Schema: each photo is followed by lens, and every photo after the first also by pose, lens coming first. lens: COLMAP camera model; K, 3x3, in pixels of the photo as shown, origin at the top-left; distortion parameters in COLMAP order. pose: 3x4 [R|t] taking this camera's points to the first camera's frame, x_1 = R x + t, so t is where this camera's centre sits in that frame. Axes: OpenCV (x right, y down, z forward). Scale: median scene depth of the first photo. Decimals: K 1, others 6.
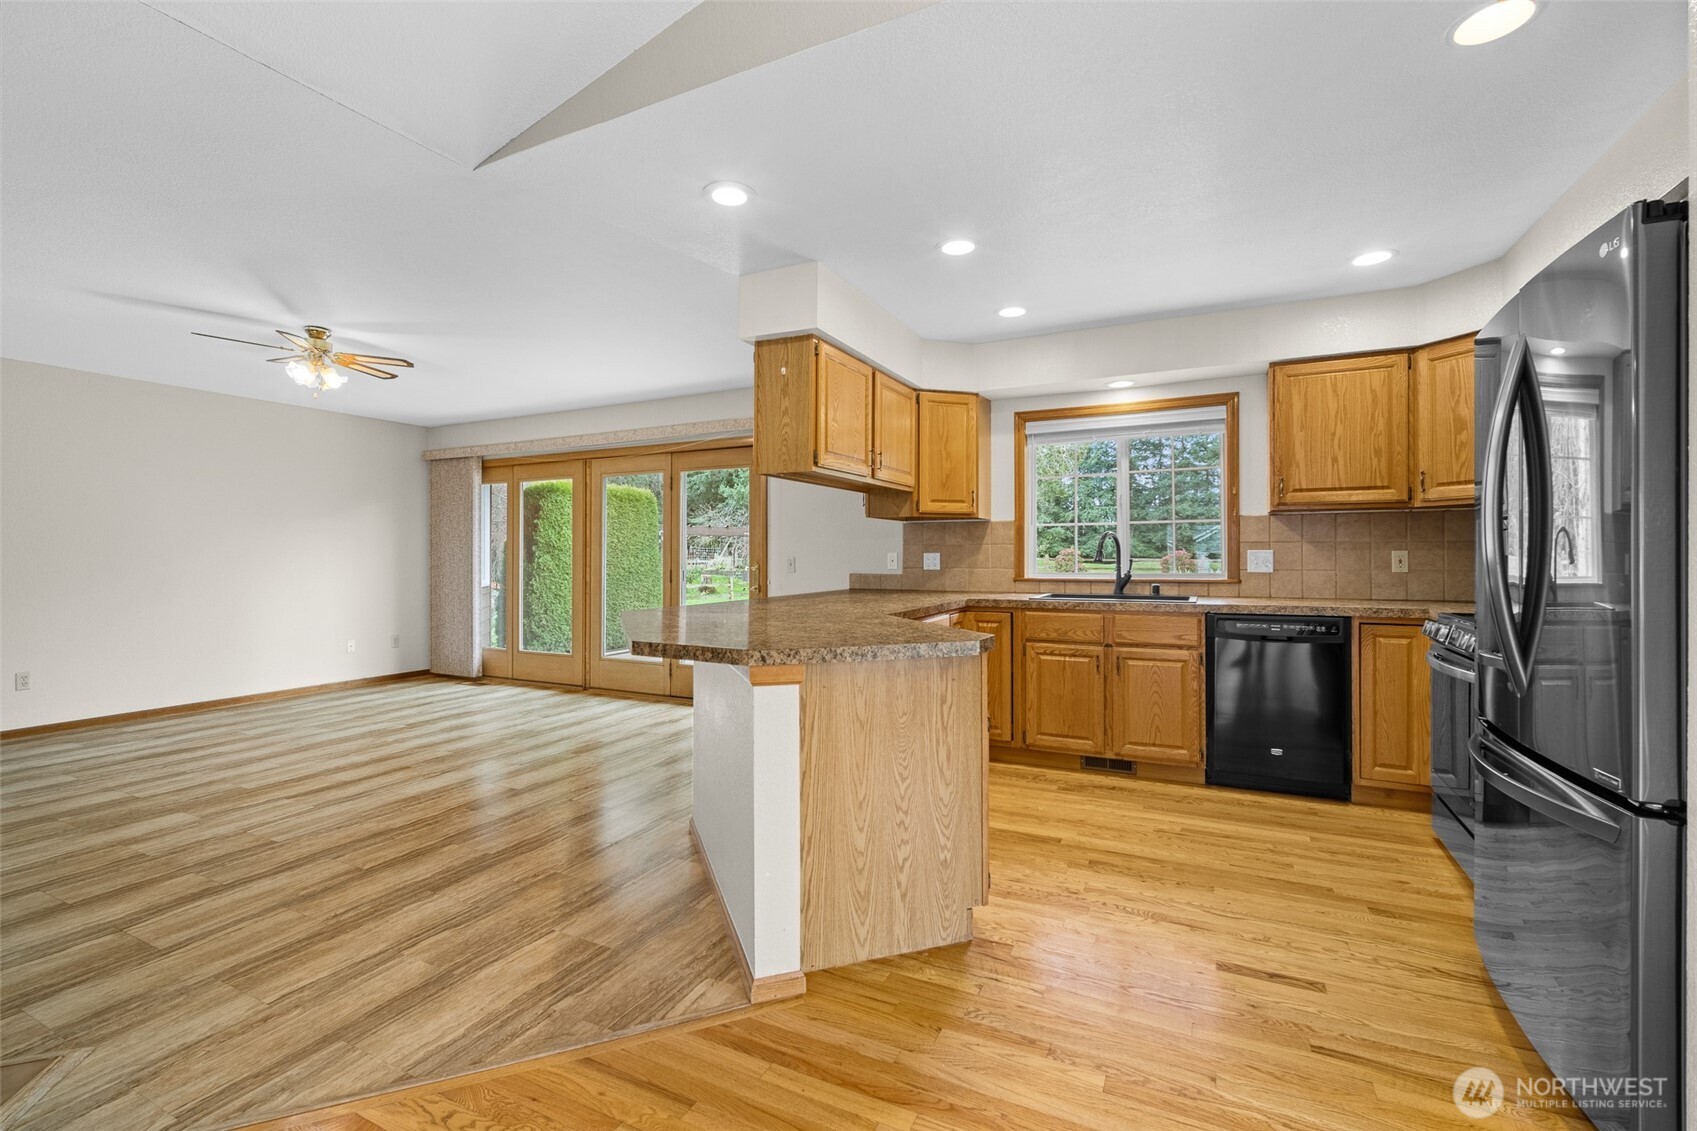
lens RADIAL K [[746.1, 0, 849.5], [0, 746.1, 551.9], [0, 0, 1]] dist [-0.011650, 0.004948]
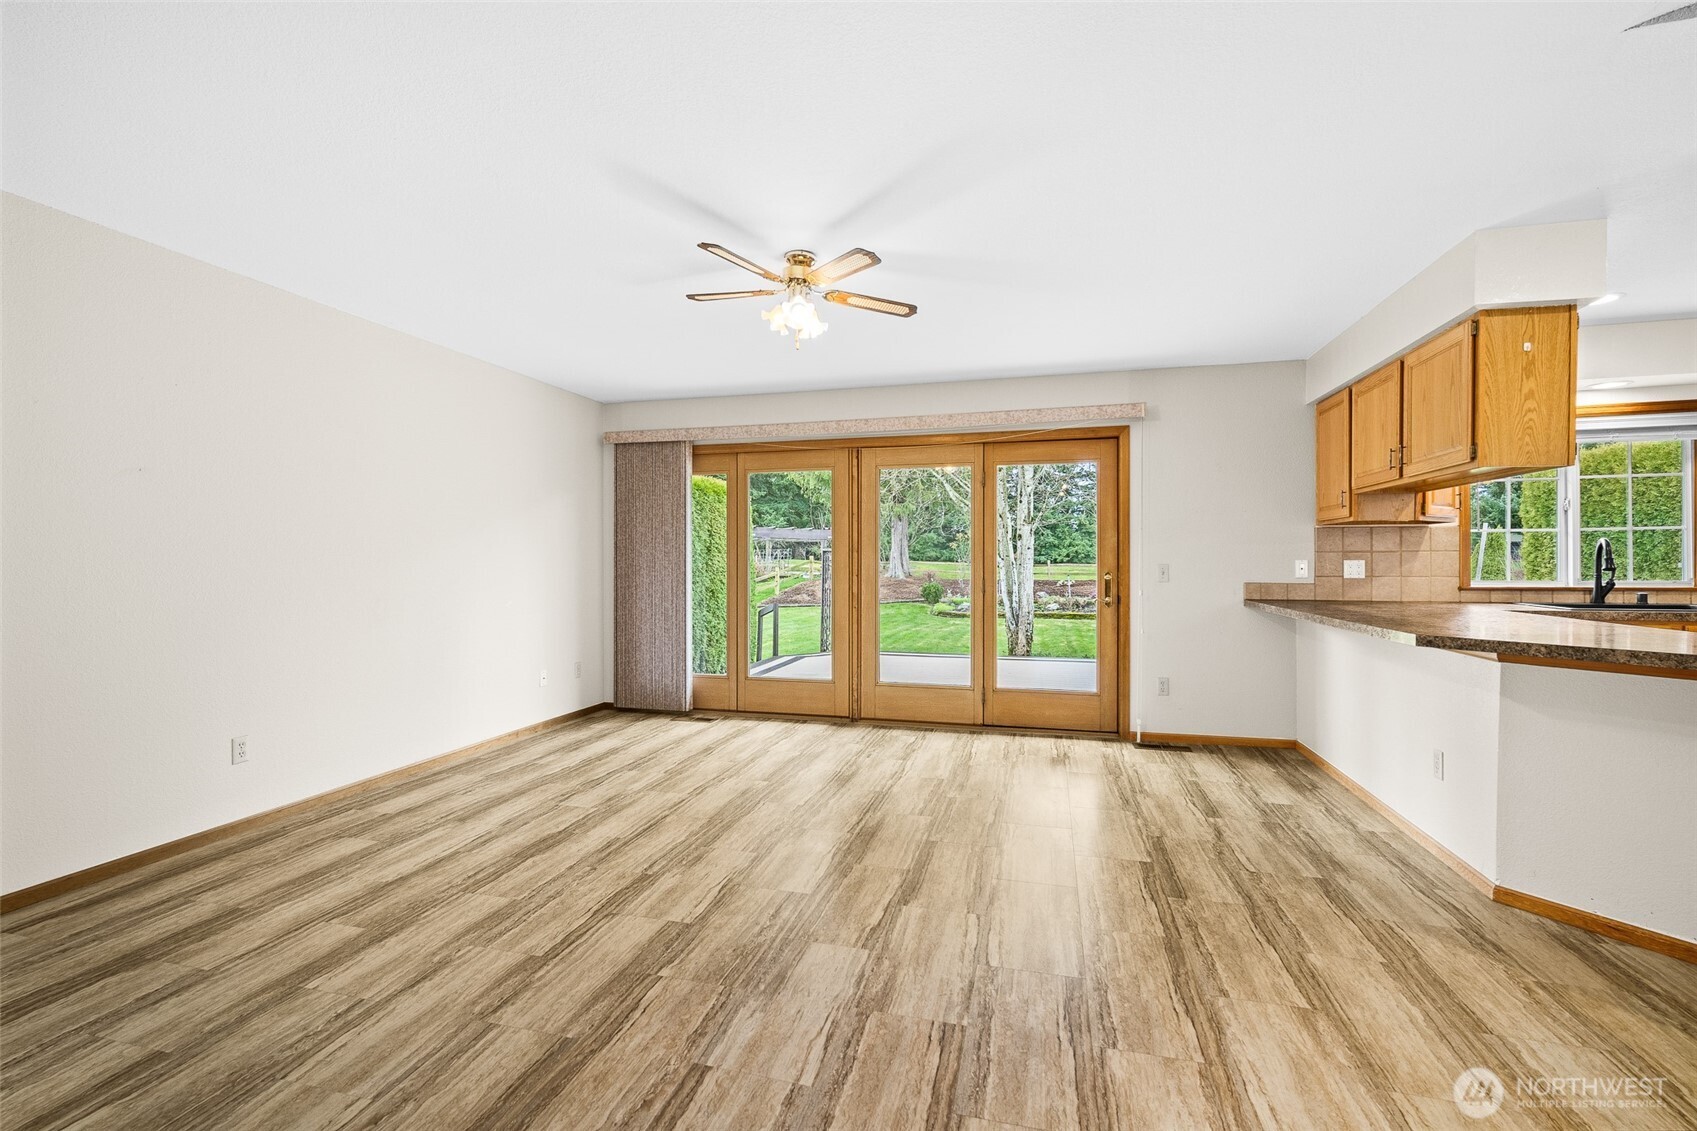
lens RADIAL K [[746.1, 0, 851.4], [0, 746.1, 561.4], [0, 0, 1]] dist [-0.011650, 0.004948]
pose [[0.980007, -0.000484, 0.198961, -0.829169], [-0.000799, 0.999979, 0.006367, -0.002359], [-0.198960, -0.006398, 0.979987, 0.268558]]
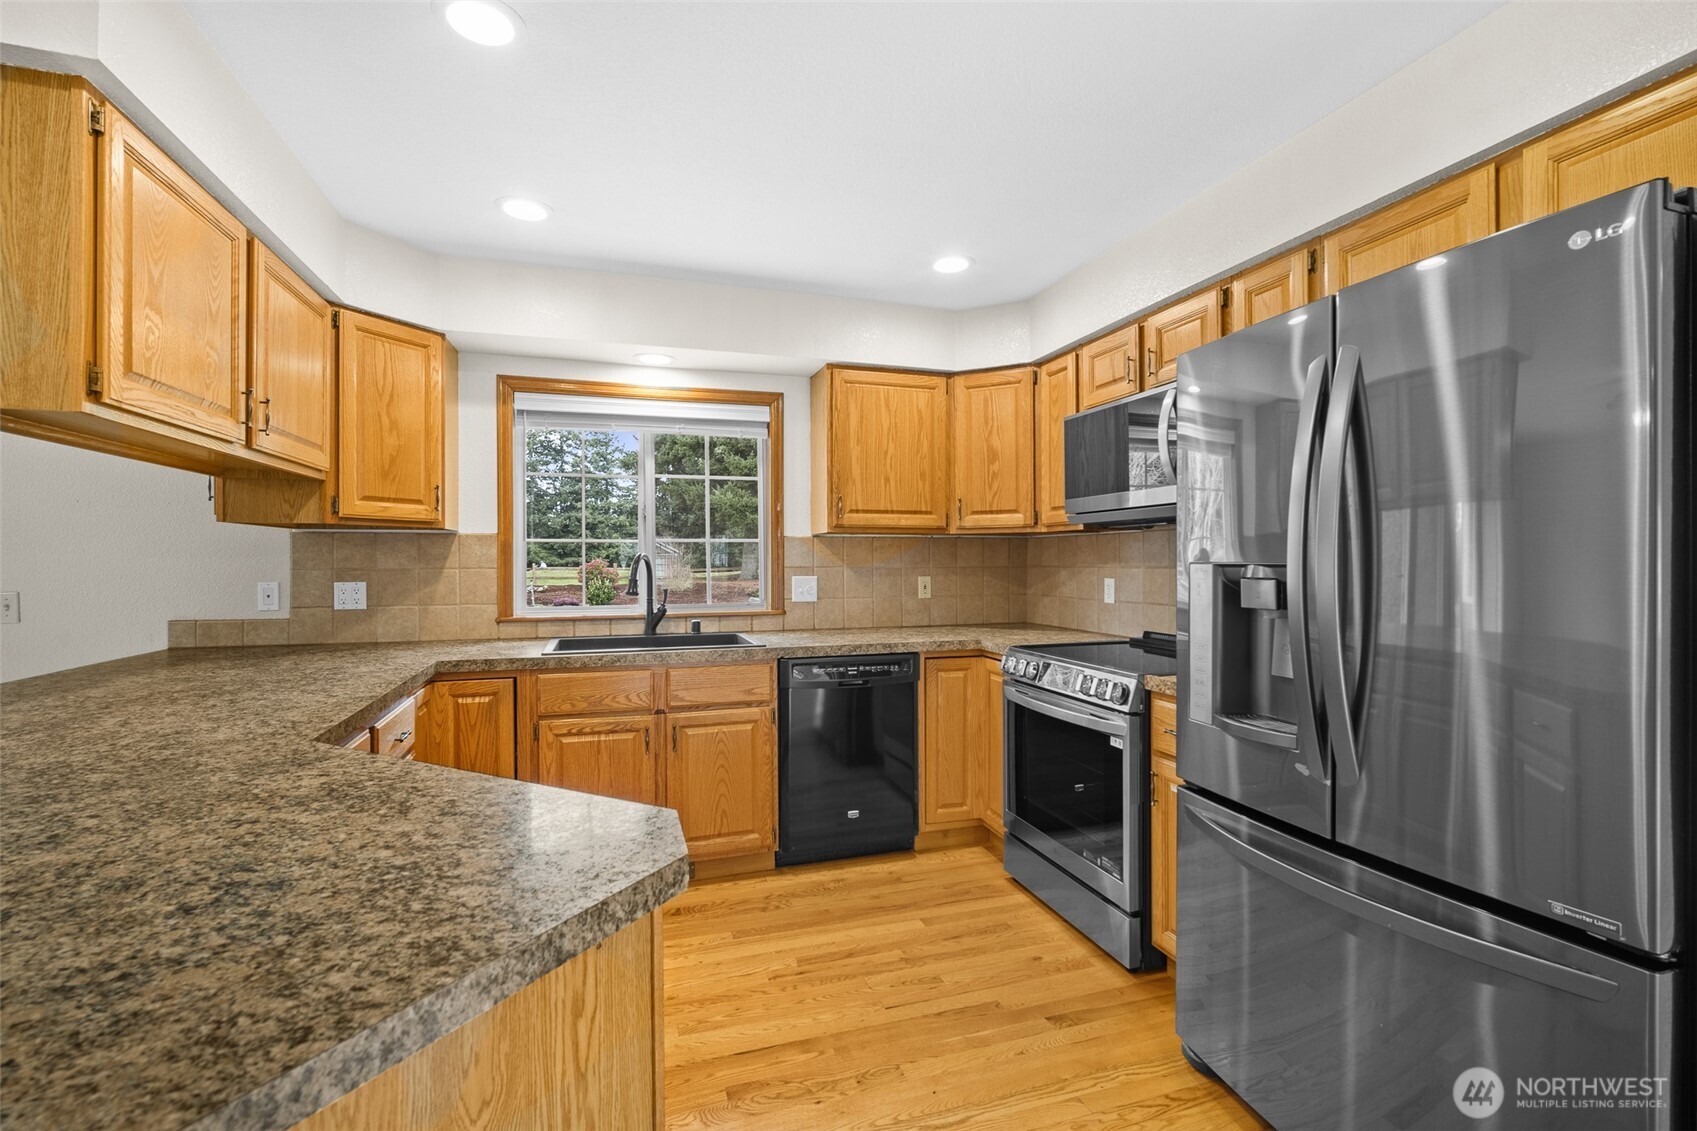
lens RADIAL K [[746.1, 0, 849.6], [0, 746.1, 564.6], [0, 0, 1]] dist [-0.011650, 0.004948]
pose [[0.718534, -0.003247, 0.695484, -0.024421], [-0.003487, 0.999960, 0.008270, -0.023513], [-0.695483, -0.008367, 0.718494, 0.328500]]
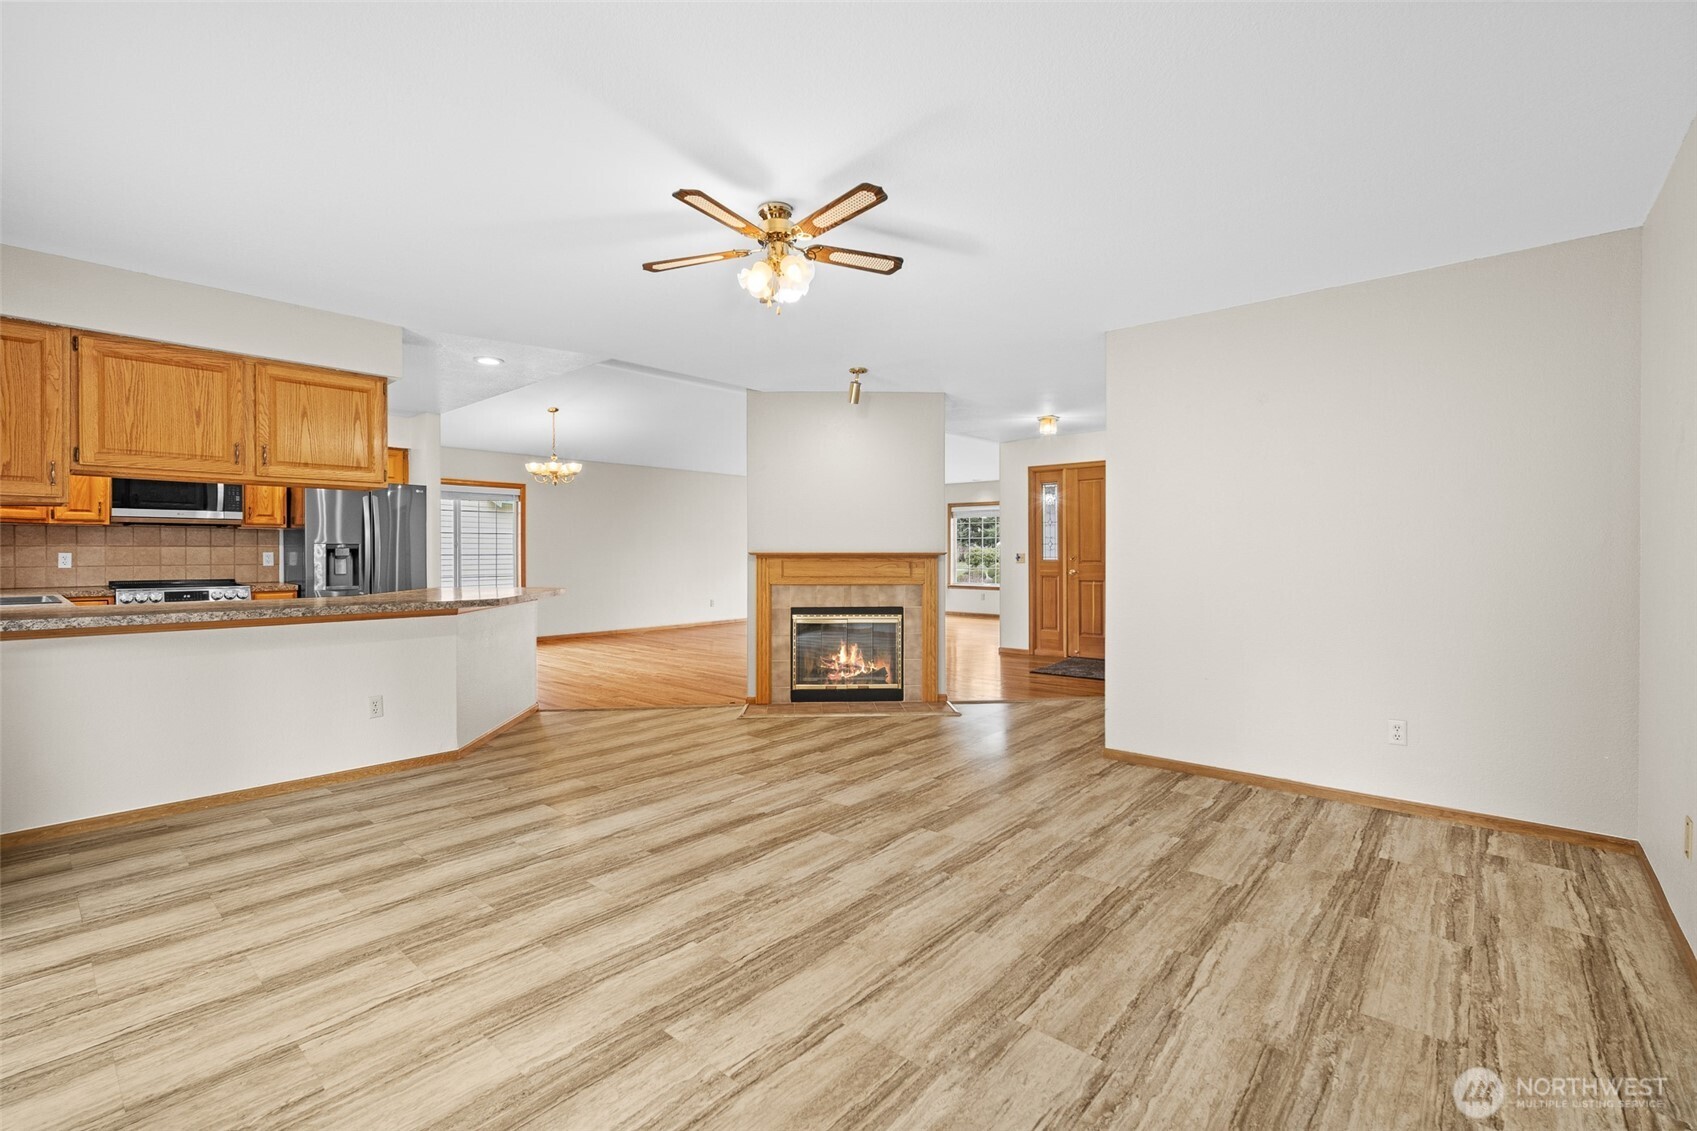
lens RADIAL K [[746.1, 0, 847.1], [0, 746.1, 554.4], [0, 0, 1]] dist [-0.011650, 0.004948]
pose [[-0.966046, 0.001908, 0.258363, -0.963998], [0.000865, 0.999991, -0.004153, 0.007064], [-0.258368, -0.003789, -0.966039, 1.648193]]
